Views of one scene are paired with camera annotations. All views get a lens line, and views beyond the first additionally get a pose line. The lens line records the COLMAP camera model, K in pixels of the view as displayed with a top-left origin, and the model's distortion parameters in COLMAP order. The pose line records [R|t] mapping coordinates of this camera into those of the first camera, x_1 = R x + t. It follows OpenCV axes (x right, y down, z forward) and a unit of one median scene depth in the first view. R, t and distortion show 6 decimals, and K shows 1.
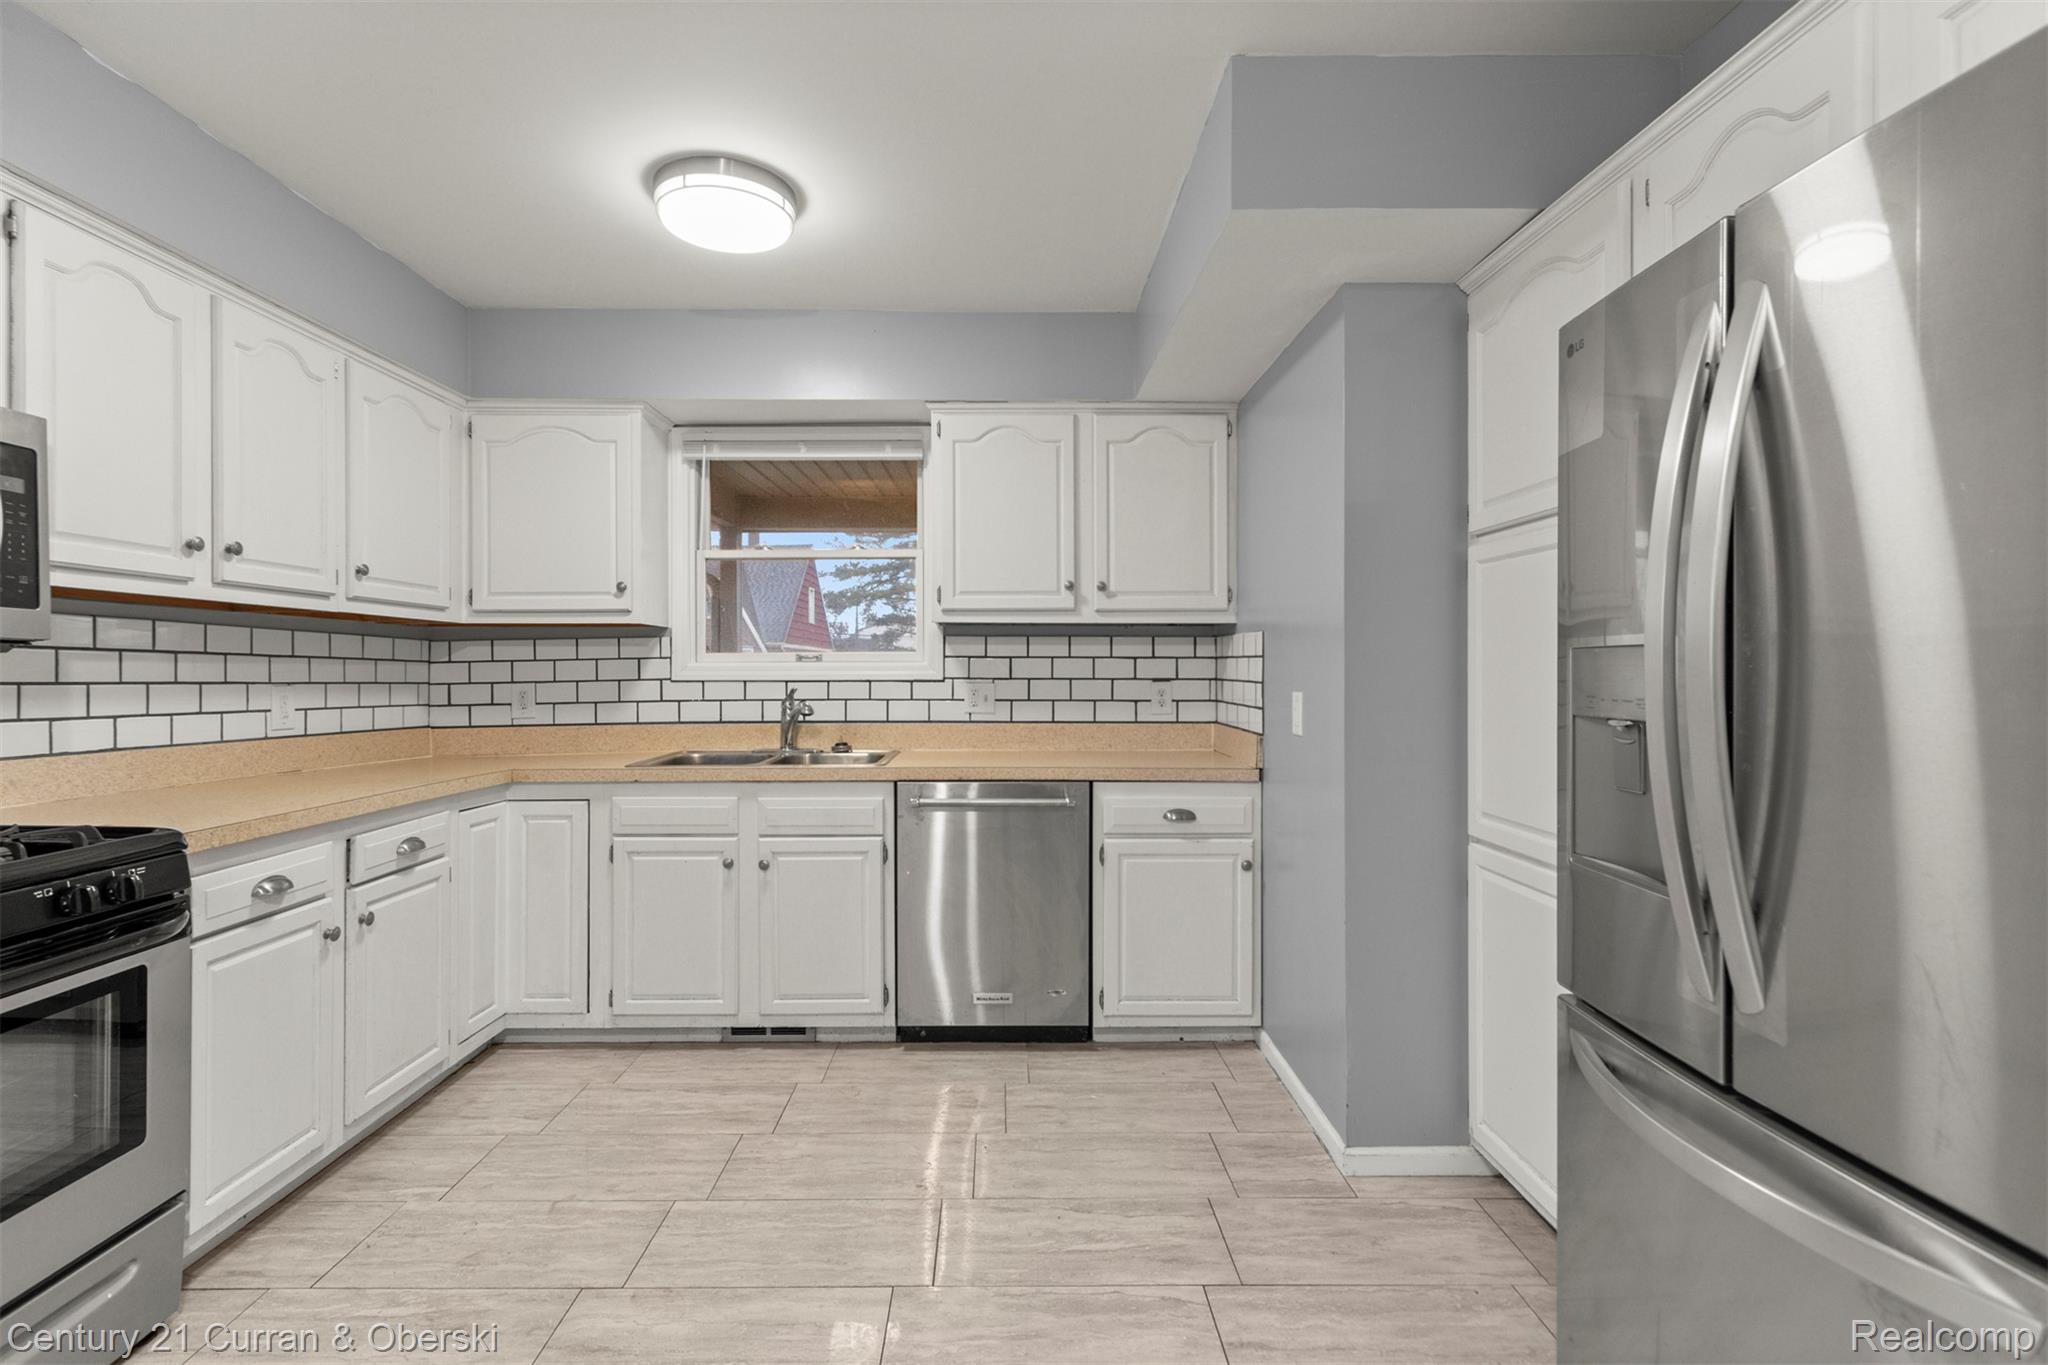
lens RADIAL K [[952.0, 0, 1006.0], [0, 952.0, 666.5], [0, 0, 1]] dist [0.010718, -0.005424]
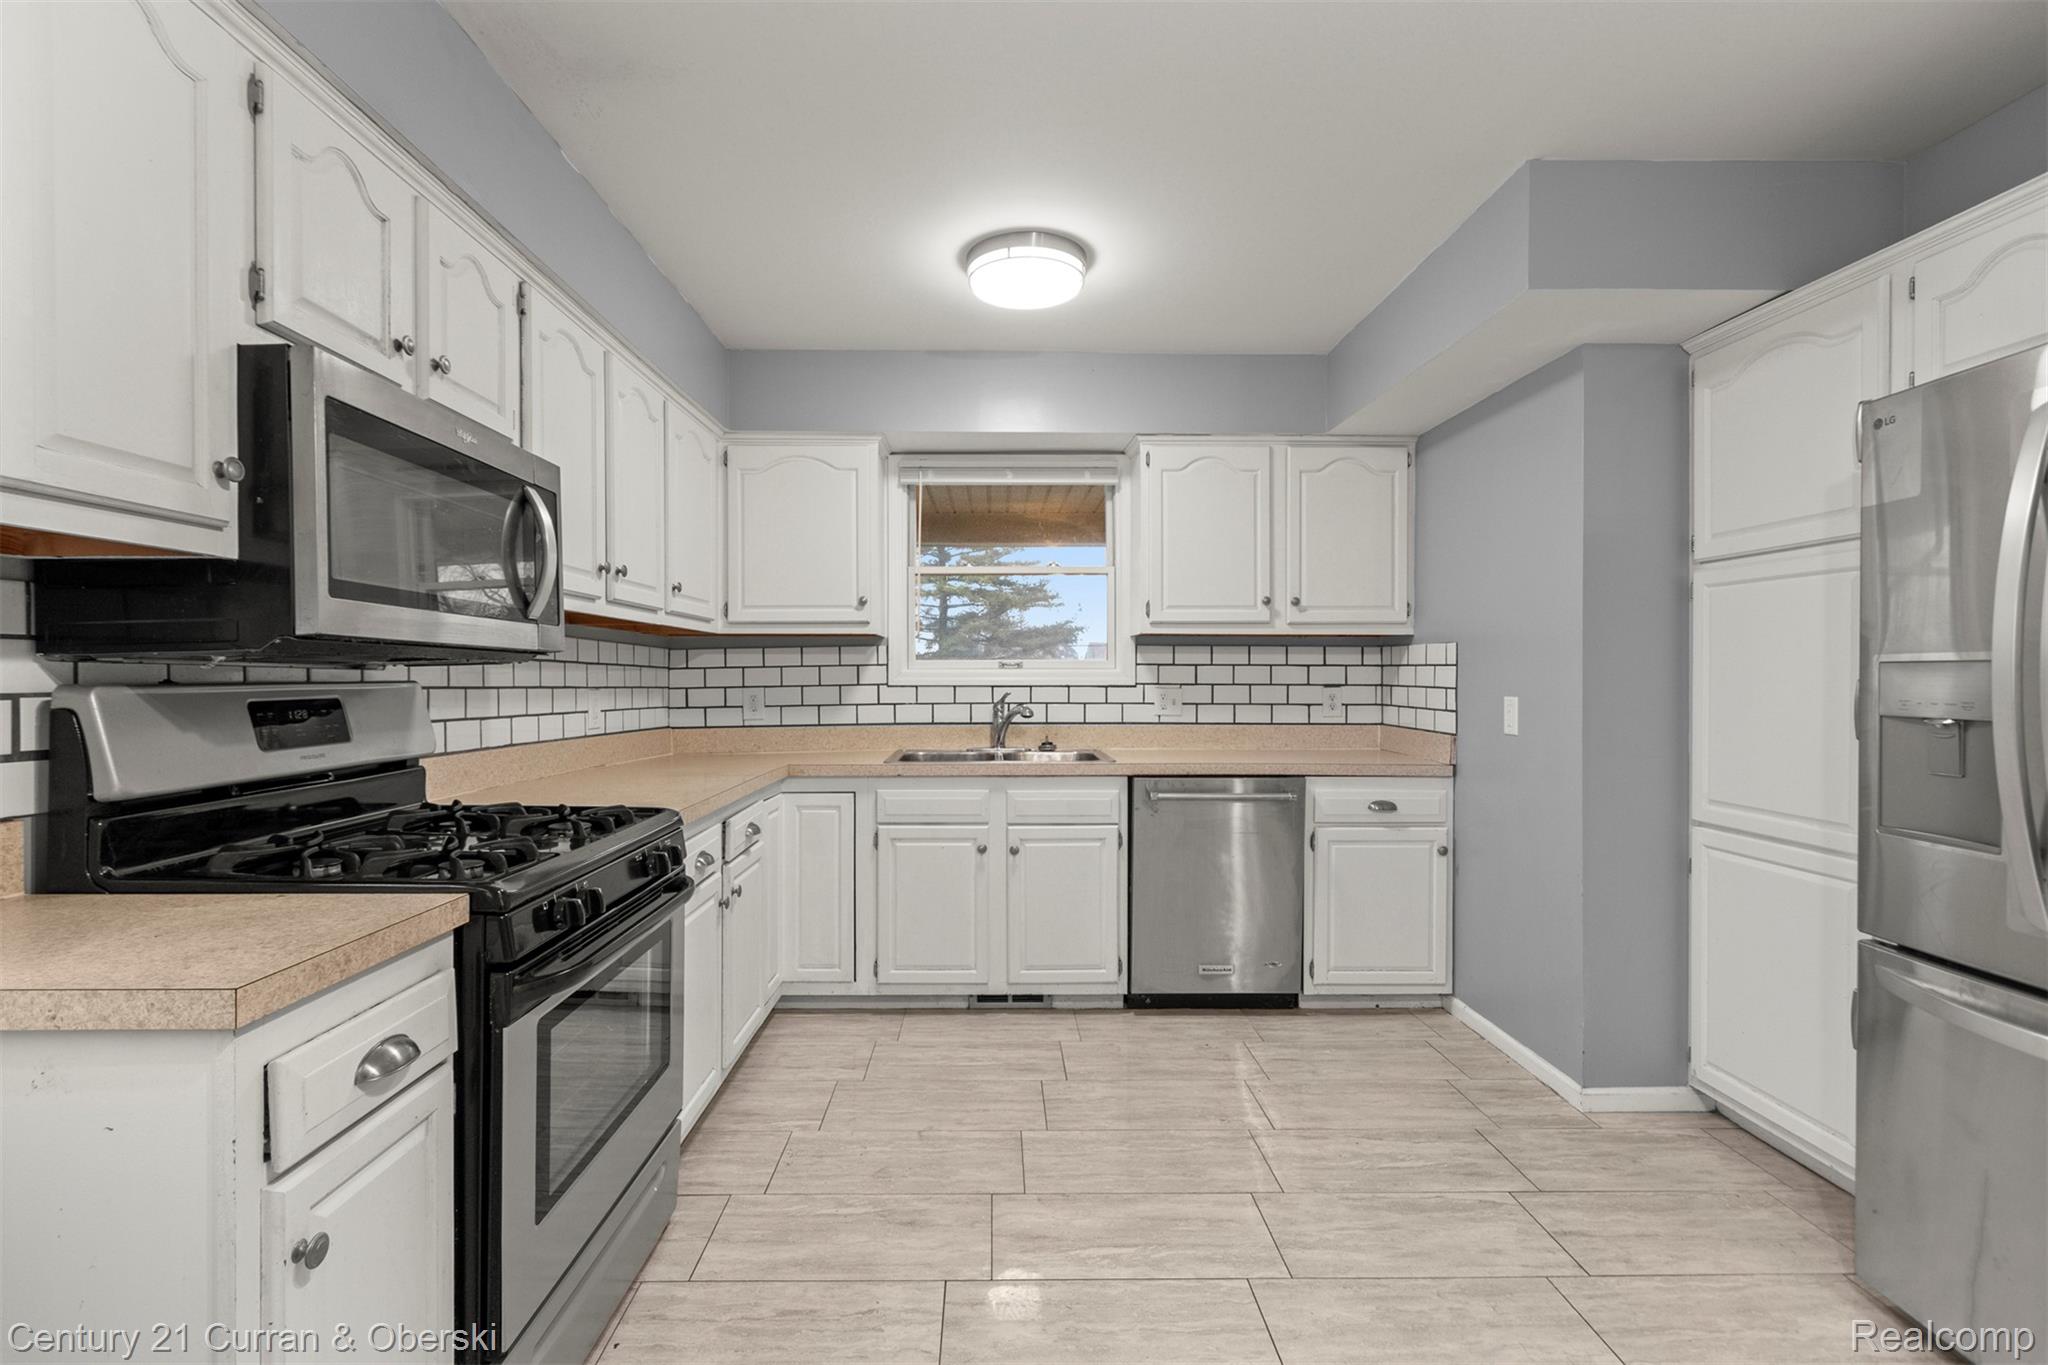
lens RADIAL K [[947.1, 0, 1005.5], [0, 947.1, 677.5], [0, 0, 1]] dist [0.010386, -0.005429]
pose [[0.999967, 0.001809, 0.007894, -0.268635], [-0.001865, 0.999973, 0.007071, -0.002982], [-0.007881, -0.007086, 0.999944, -0.113093]]
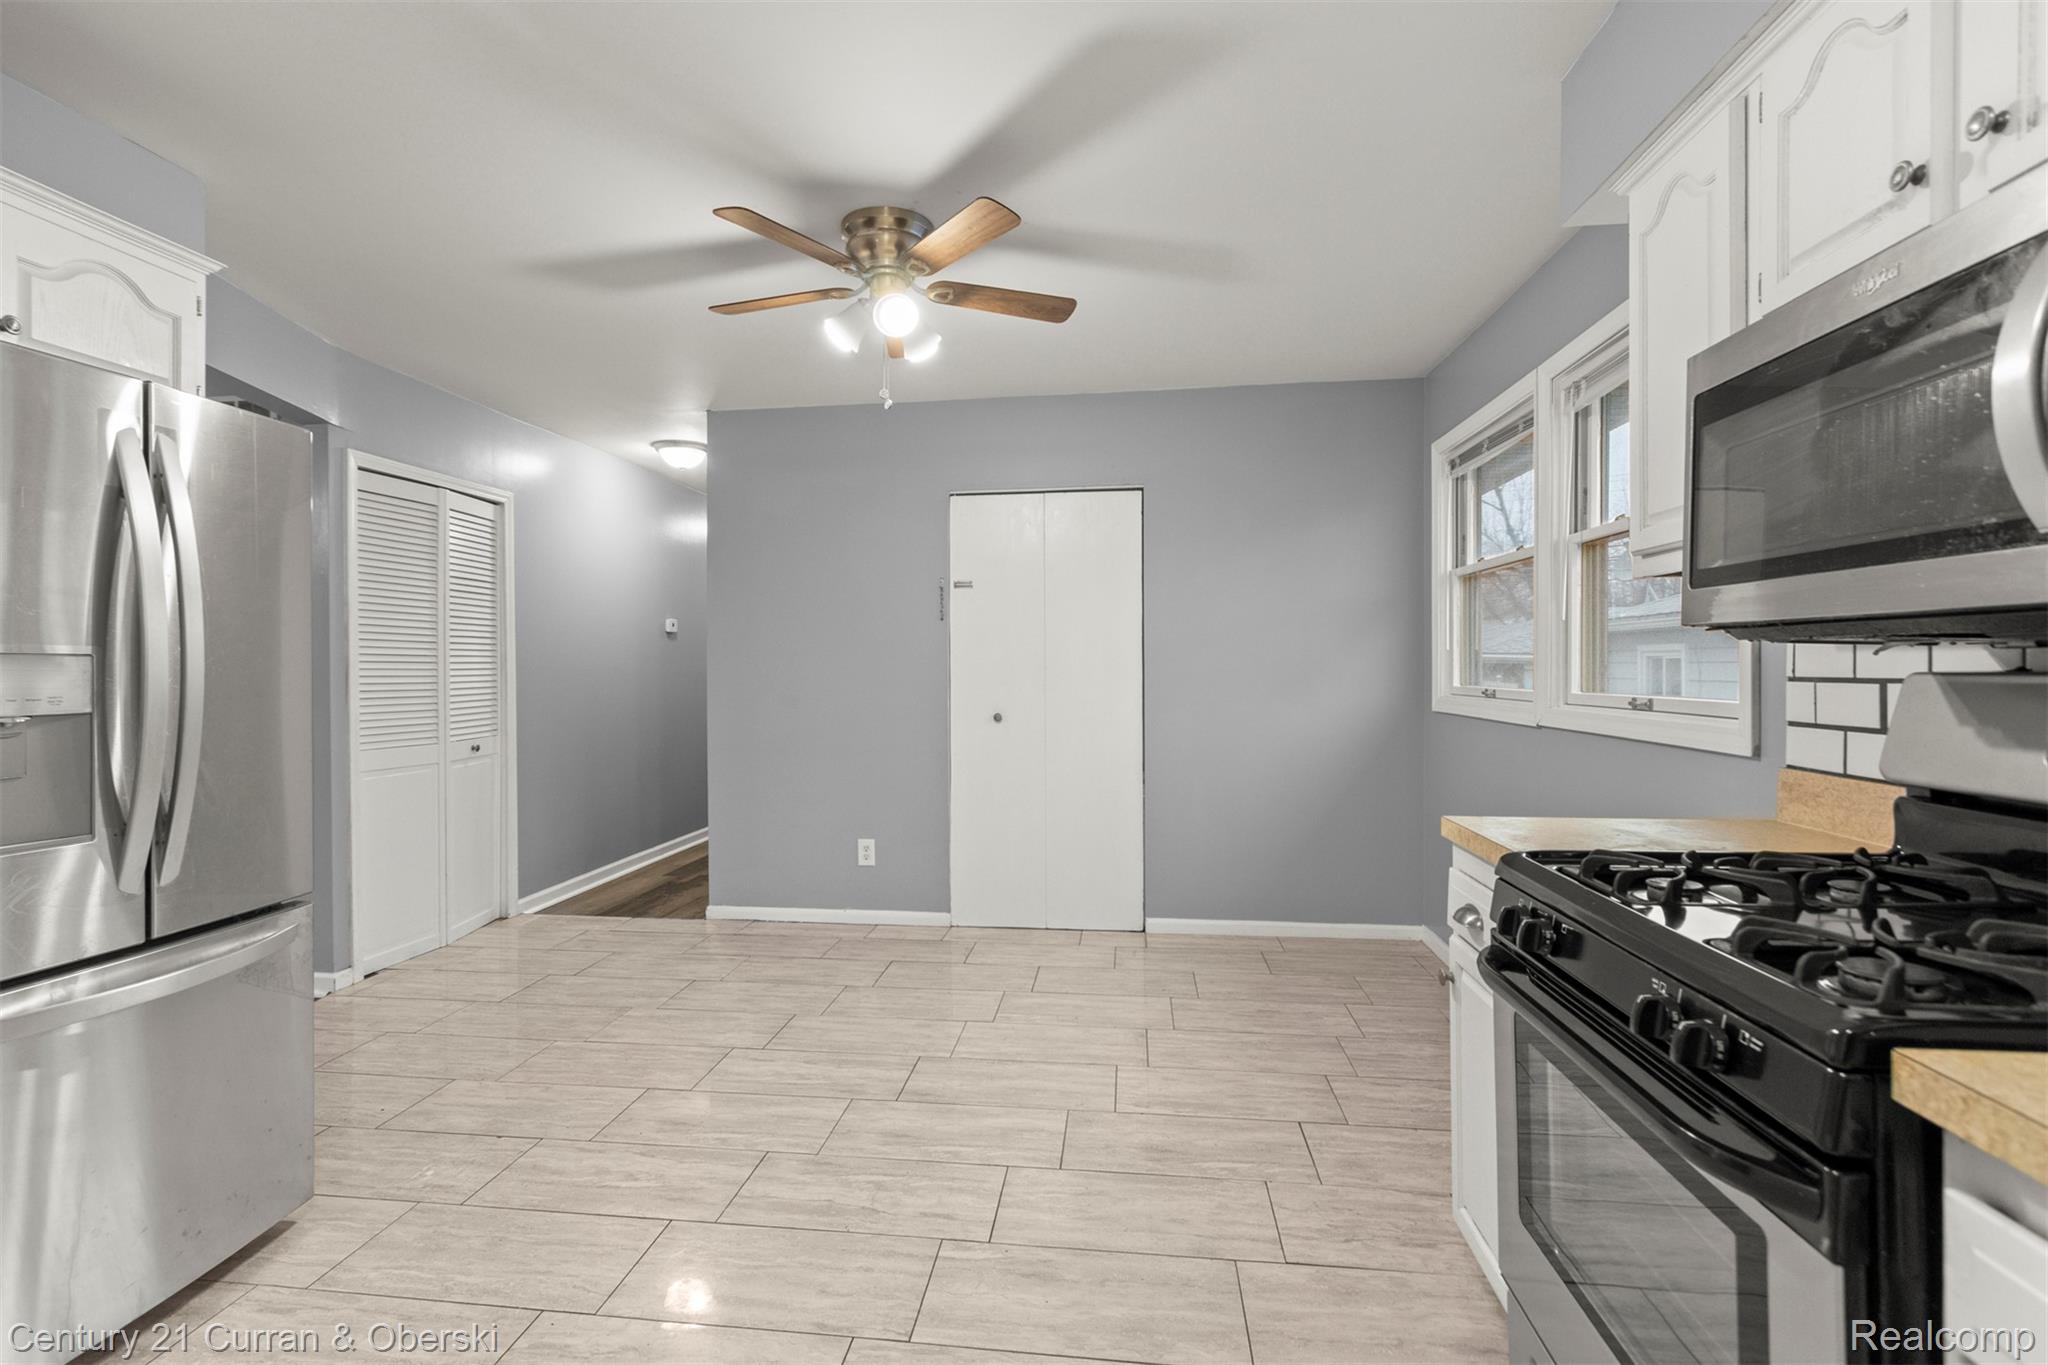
lens RADIAL K [[952.0, 0, 1006.0], [0, 952.0, 666.5], [0, 0, 1]] dist [0.010718, -0.005424]
pose [[-0.990539, 0.005456, 0.137120, -0.312344], [0.004651, 0.999970, -0.006185, 0.002906], [-0.137149, -0.005488, -0.990535, 0.867786]]
